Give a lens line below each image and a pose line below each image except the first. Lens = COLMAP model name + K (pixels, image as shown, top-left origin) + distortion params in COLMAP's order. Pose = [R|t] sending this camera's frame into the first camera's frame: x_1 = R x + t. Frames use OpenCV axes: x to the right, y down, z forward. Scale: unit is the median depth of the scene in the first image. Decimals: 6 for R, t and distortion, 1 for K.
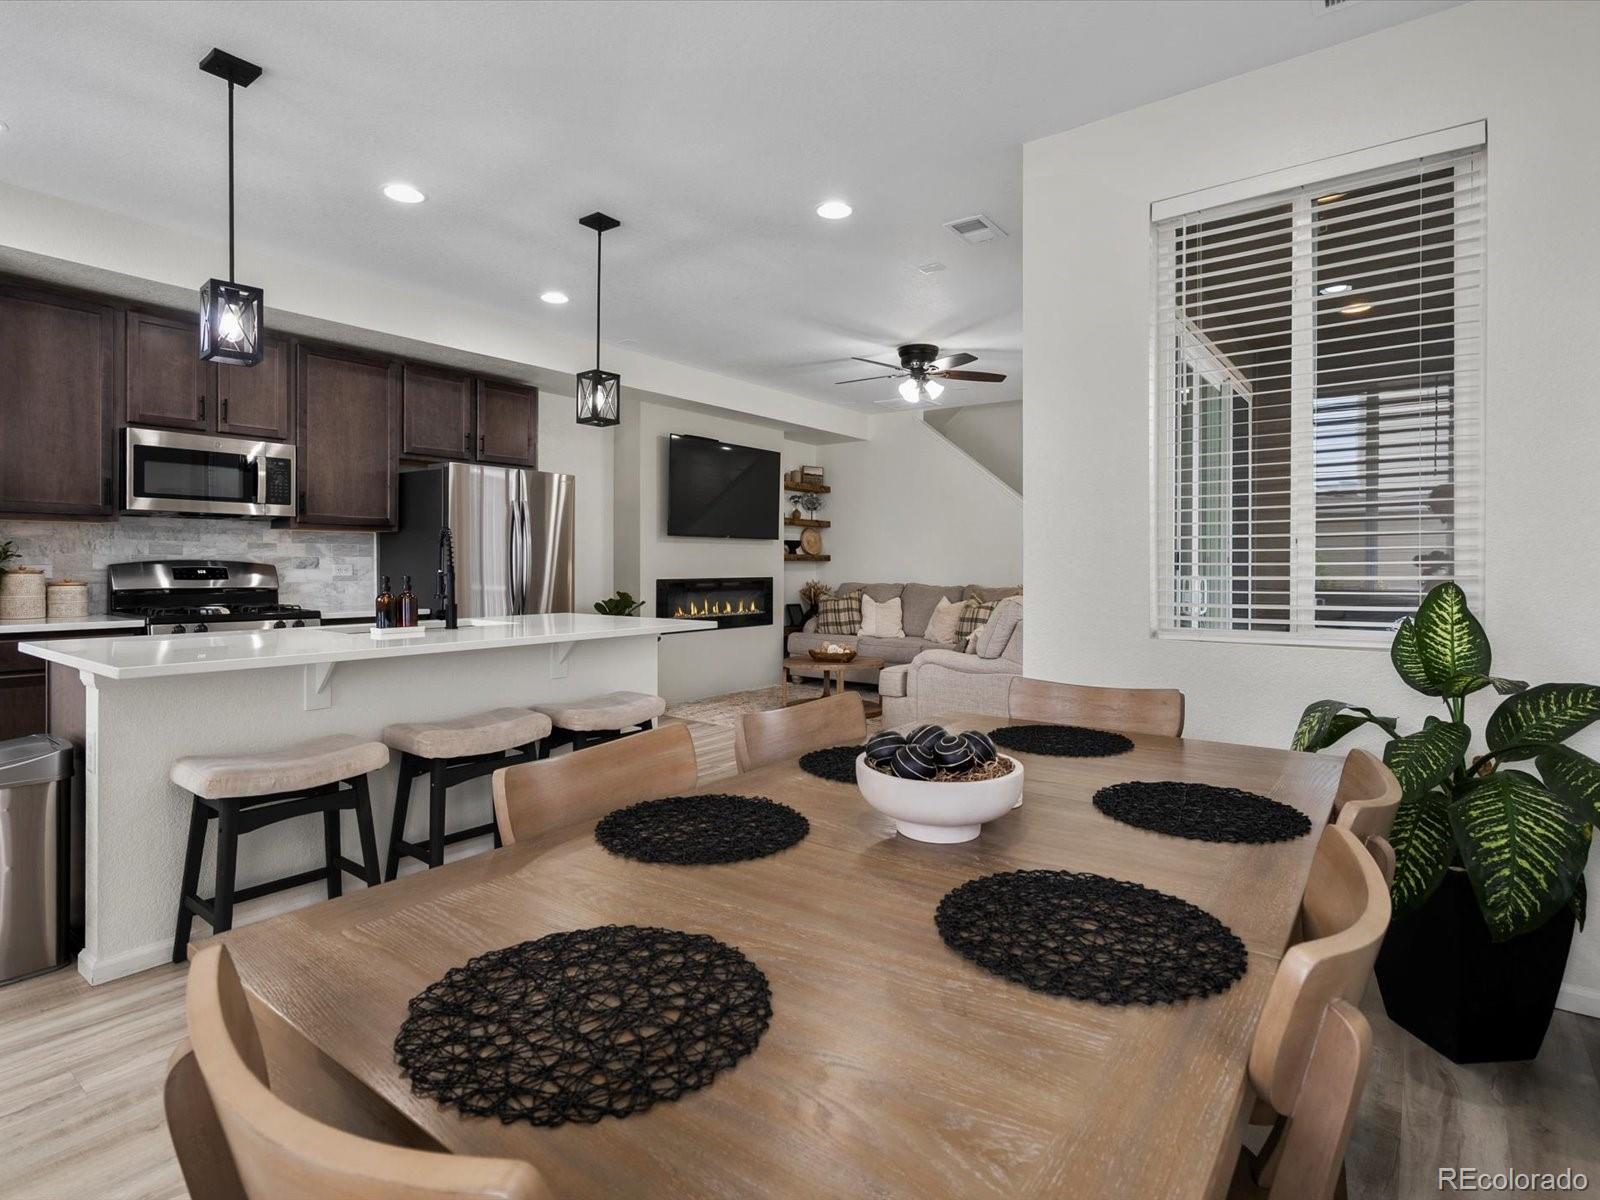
lens RADIAL K [[814.4, 0, 802.4], [0, 814.4, 557.4], [0, 0, 1]] dist [-0.006022, 0.000092]
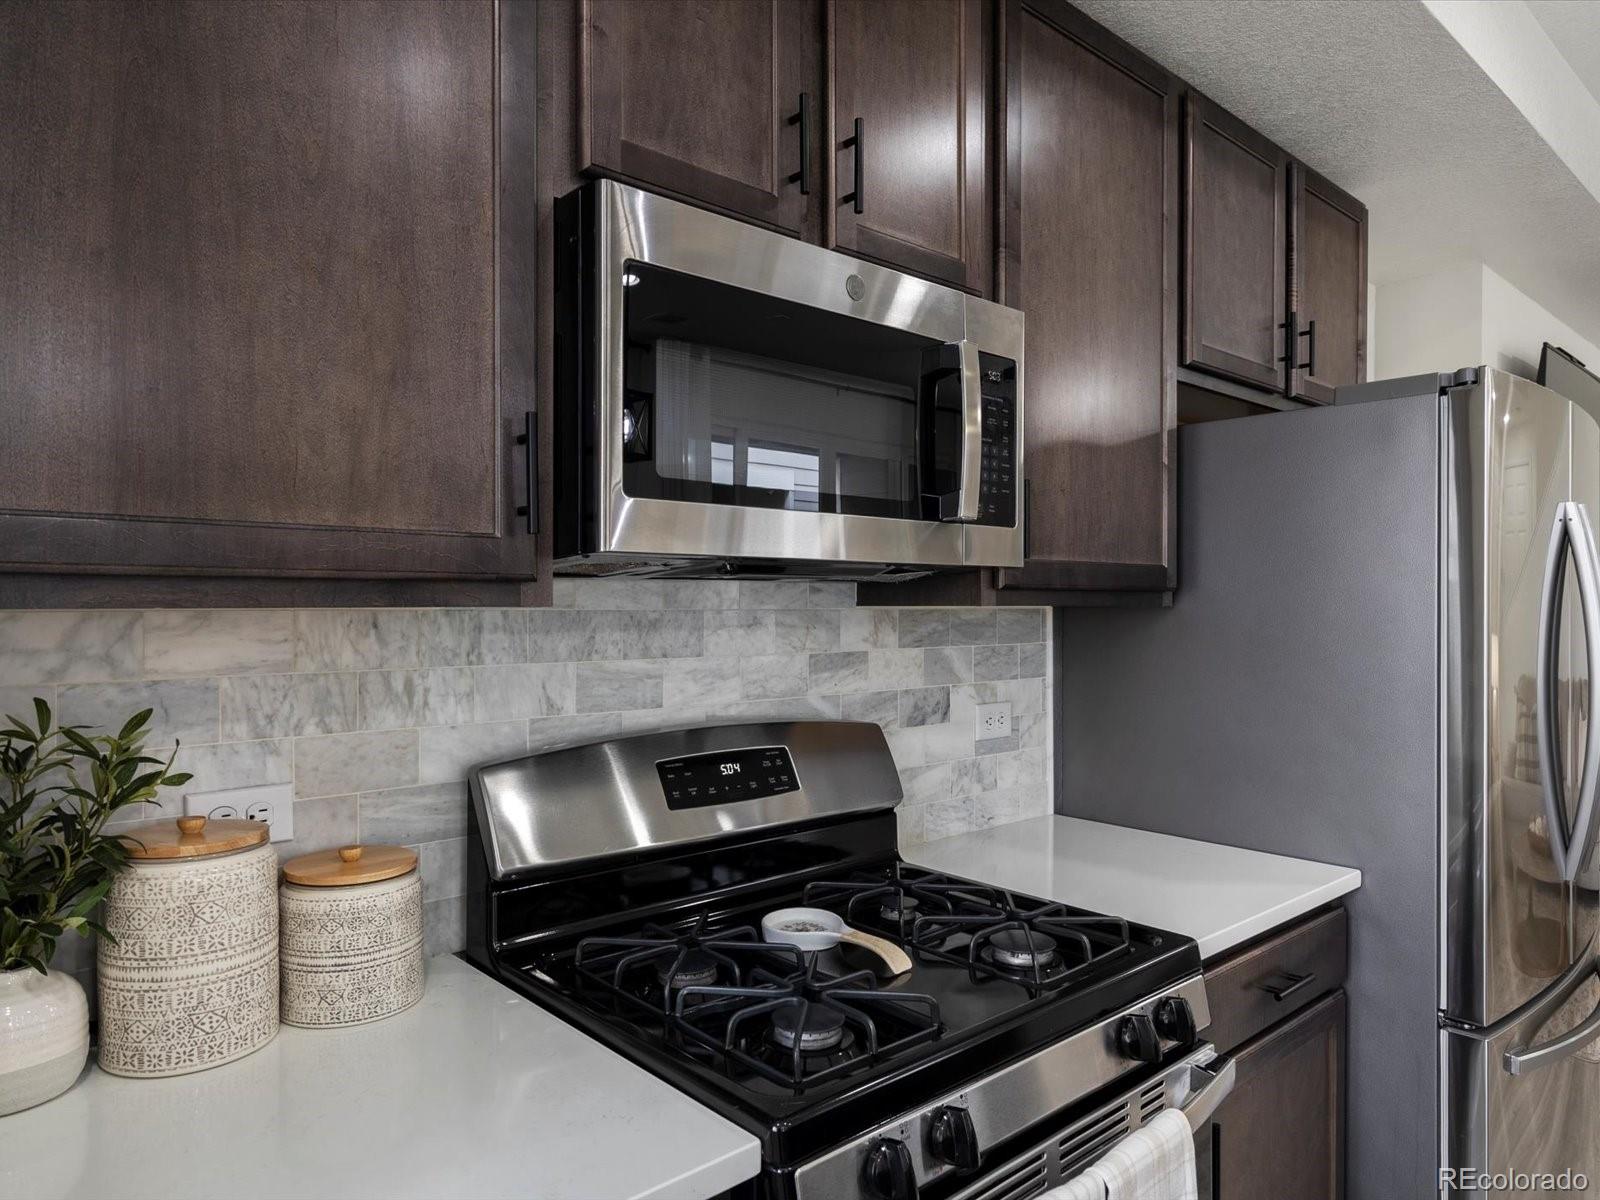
lens RADIAL K [[1042.4, 0, 812.5], [0, 1042.4, 600.2], [0, 0, 1]] dist [0.015959, 0.002090]
pose [[0.979543, -0.002890, -0.201214, -0.366980], [0.003729, 0.999986, 0.003793, -0.024225], [0.201200, -0.004466, 0.979540, 0.374228]]
